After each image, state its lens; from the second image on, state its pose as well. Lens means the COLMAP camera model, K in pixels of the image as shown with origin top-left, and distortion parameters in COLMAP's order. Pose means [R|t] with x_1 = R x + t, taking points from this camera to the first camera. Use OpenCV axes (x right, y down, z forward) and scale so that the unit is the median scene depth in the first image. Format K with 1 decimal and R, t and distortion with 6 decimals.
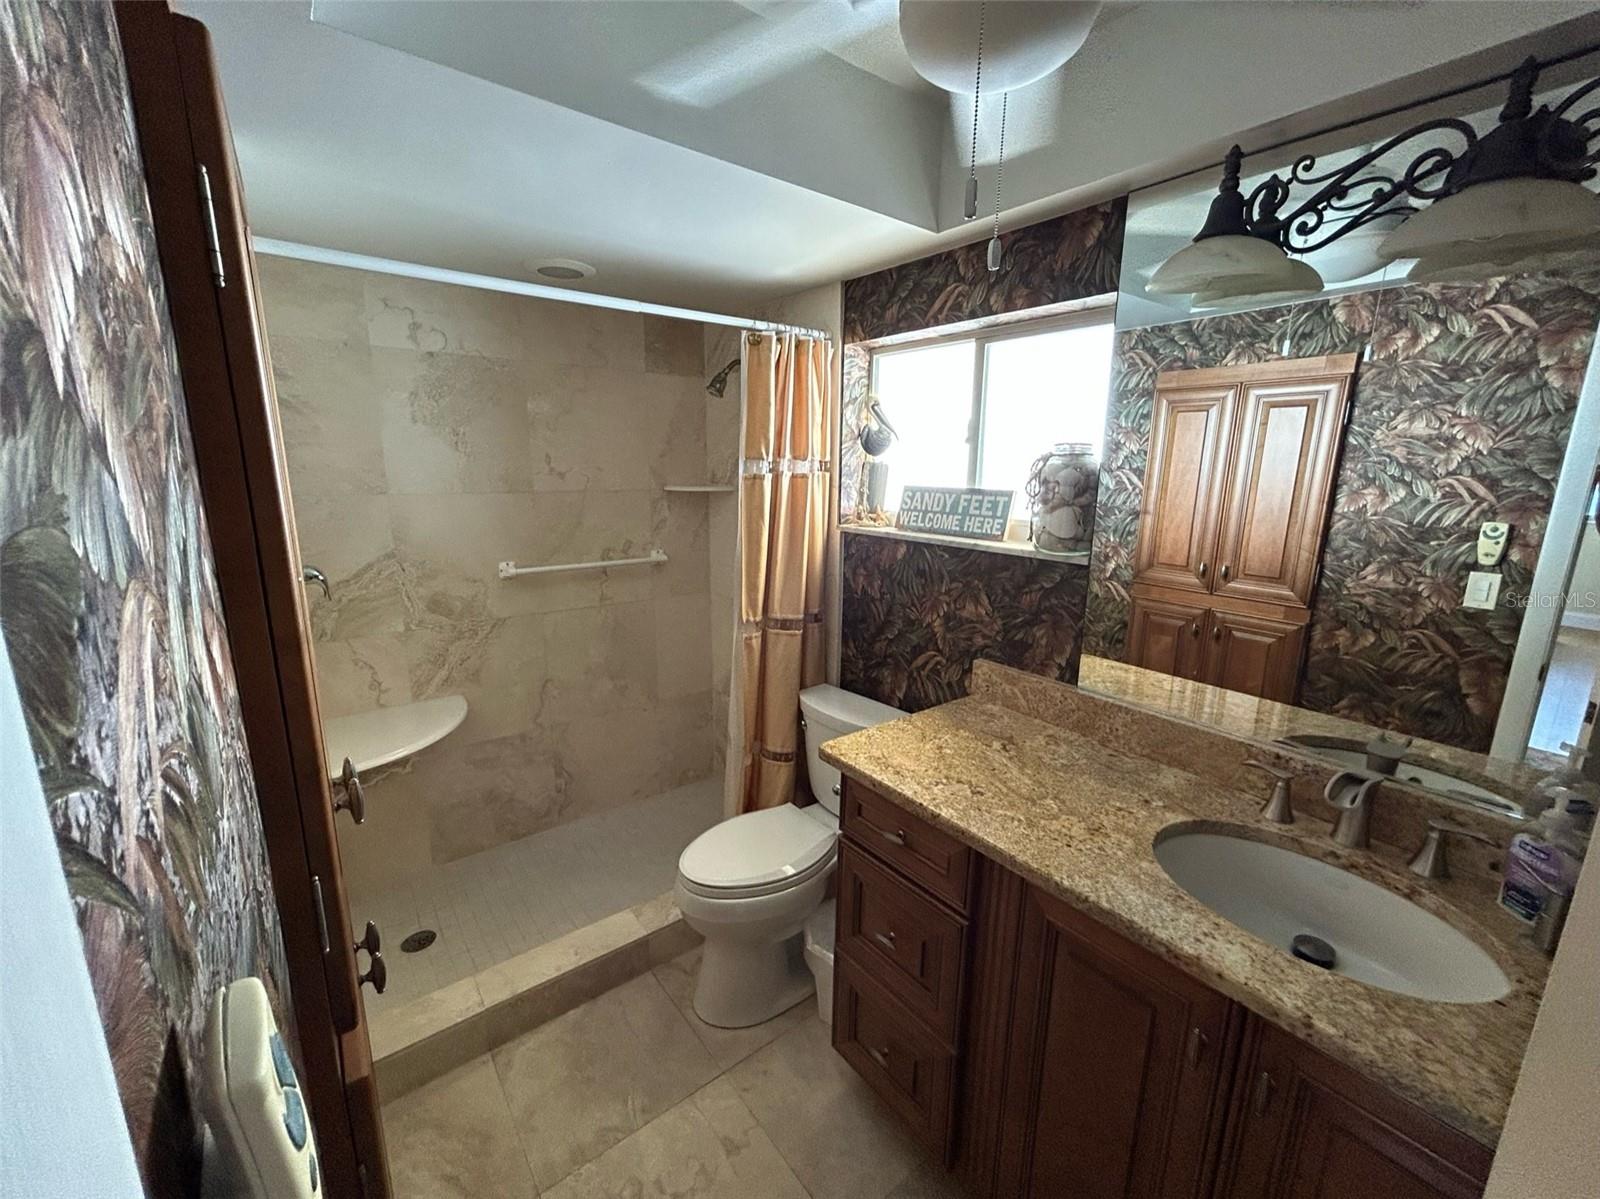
lens RADIAL K [[646.8, 0, 807.4], [0, 646.8, 596.4], [0, 0, 1]] dist [-0.000609, 0.000822]
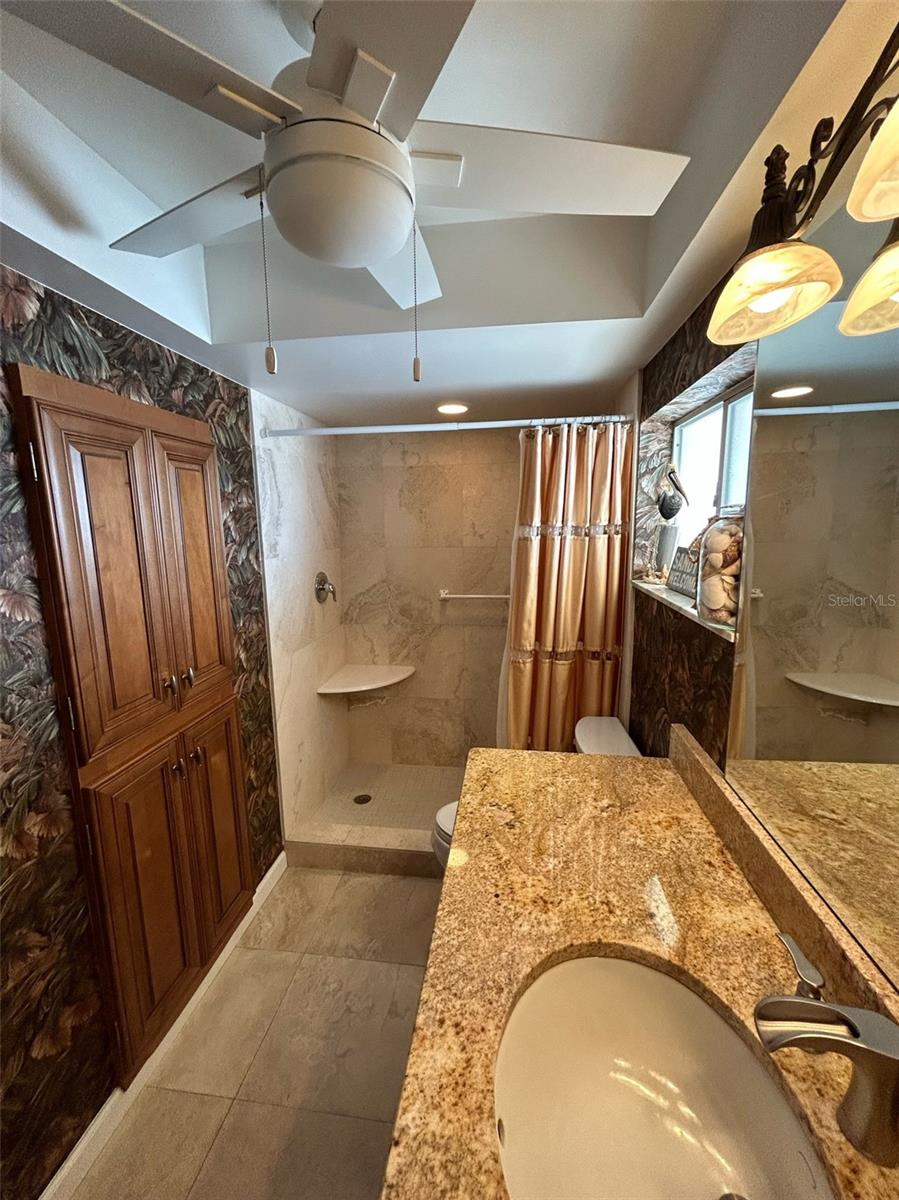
lens RADIAL K [[485.1, 0, 449.5], [0, 485.1, 600.0], [0, 0, 1]] dist [-0.000609, 0.000822]
pose [[0.699573, 0.094718, -0.708256, 0.446289], [-0.127162, 0.991857, 0.007042, -0.043235], [0.703155, 0.085137, 0.705921, 0.184409]]
